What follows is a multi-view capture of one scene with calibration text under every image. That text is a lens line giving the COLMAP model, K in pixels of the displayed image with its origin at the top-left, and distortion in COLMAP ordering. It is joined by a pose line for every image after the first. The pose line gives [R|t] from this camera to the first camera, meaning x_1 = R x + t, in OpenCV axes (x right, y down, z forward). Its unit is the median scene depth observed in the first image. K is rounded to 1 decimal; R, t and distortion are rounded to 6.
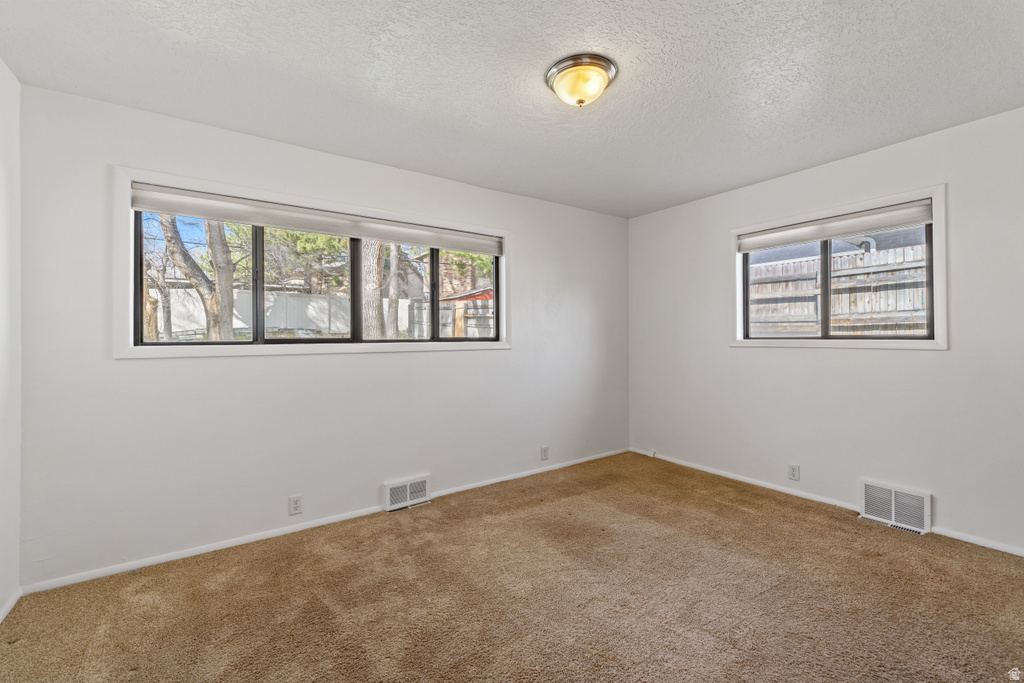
lens RADIAL K [[431.4, 0, 511.8], [0, 431.4, 333.0], [0, 0, 1]] dist [0.000986, 0.000102]
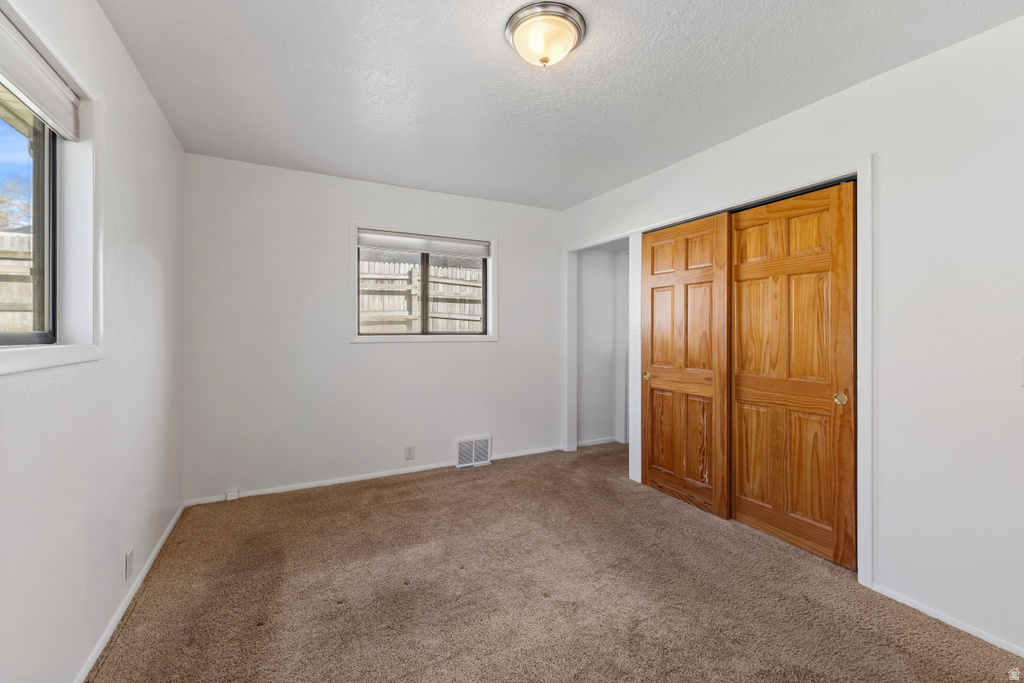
lens RADIAL K [[431.4, 0, 511.8], [0, 431.4, 333.0], [0, 0, 1]] dist [0.000986, 0.000102]
pose [[0.128208, 0.003980, 0.991739, -0.489405], [-0.008586, 0.999959, -0.002903, 0.011706], [-0.991710, -0.008143, 0.128237, 0.668381]]
